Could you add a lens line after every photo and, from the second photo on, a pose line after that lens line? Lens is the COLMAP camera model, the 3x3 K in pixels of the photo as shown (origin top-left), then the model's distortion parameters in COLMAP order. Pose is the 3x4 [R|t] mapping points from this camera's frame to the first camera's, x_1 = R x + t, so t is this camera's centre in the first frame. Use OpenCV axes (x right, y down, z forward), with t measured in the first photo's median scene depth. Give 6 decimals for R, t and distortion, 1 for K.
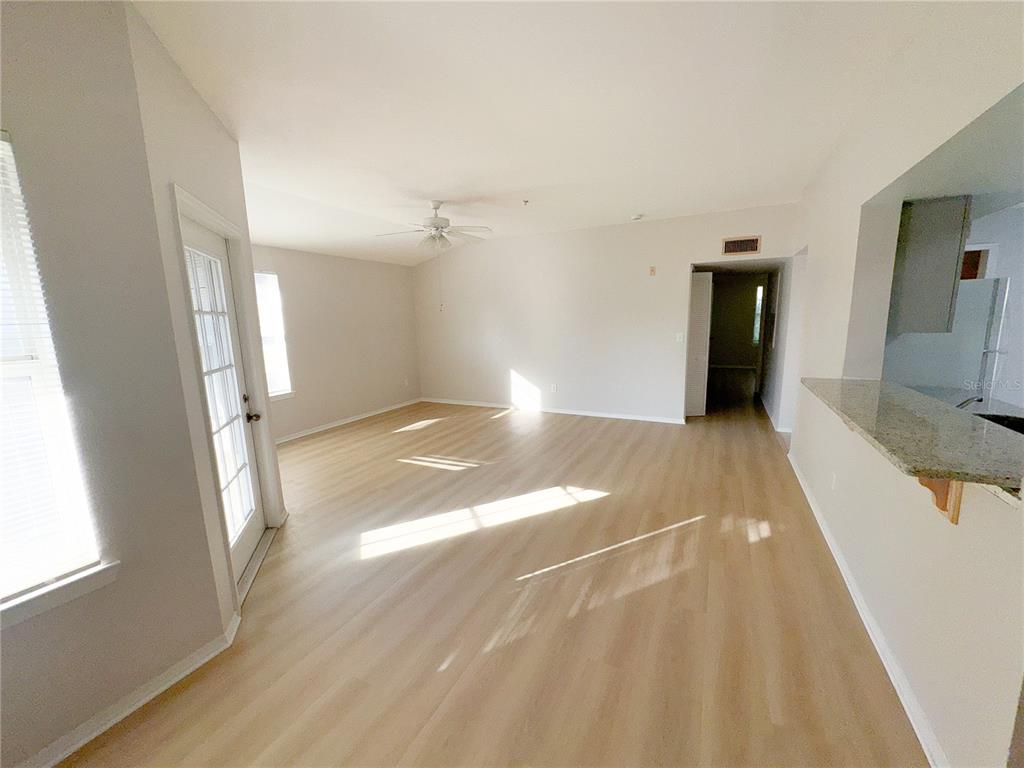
lens RADIAL K [[408.0, 0, 512.0], [0, 408.0, 384.0], [0, 0, 1]] dist [0.000731, 0.000673]
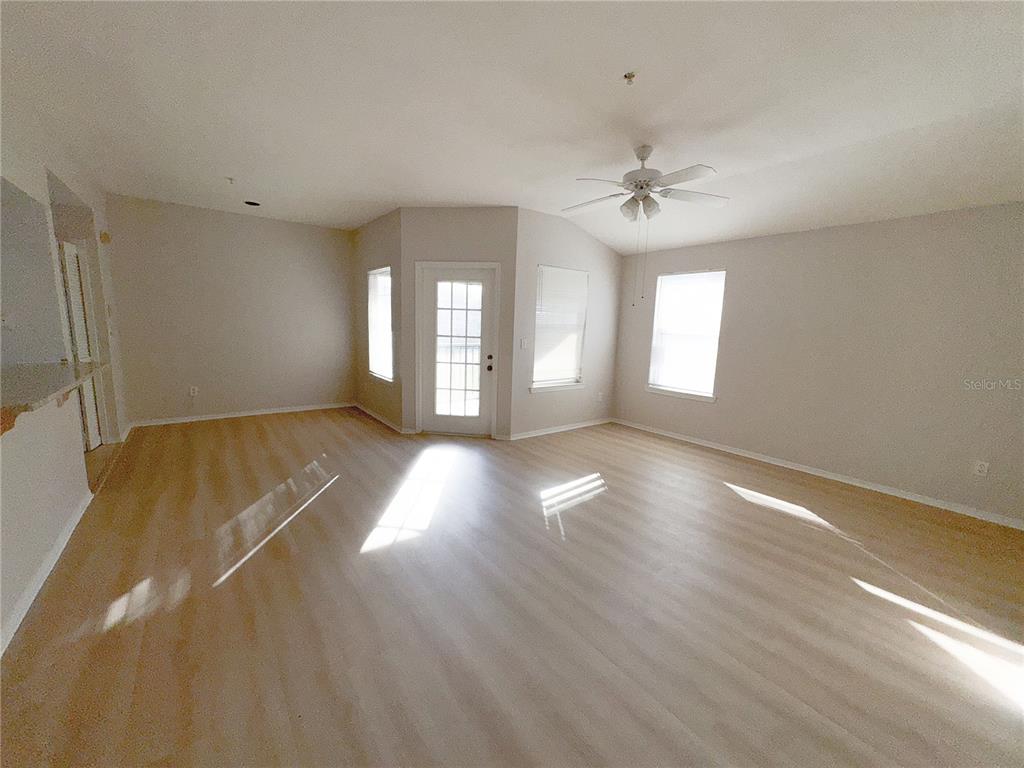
lens RADIAL K [[408.0, 0, 512.0], [0, 408.0, 384.0], [0, 0, 1]] dist [0.000731, 0.000673]
pose [[-0.441274, 0.143739, -0.885786, 0.880262], [-0.164144, 0.957506, 0.237149, -0.284114], [0.882232, 0.250044, -0.398929, 1.766615]]
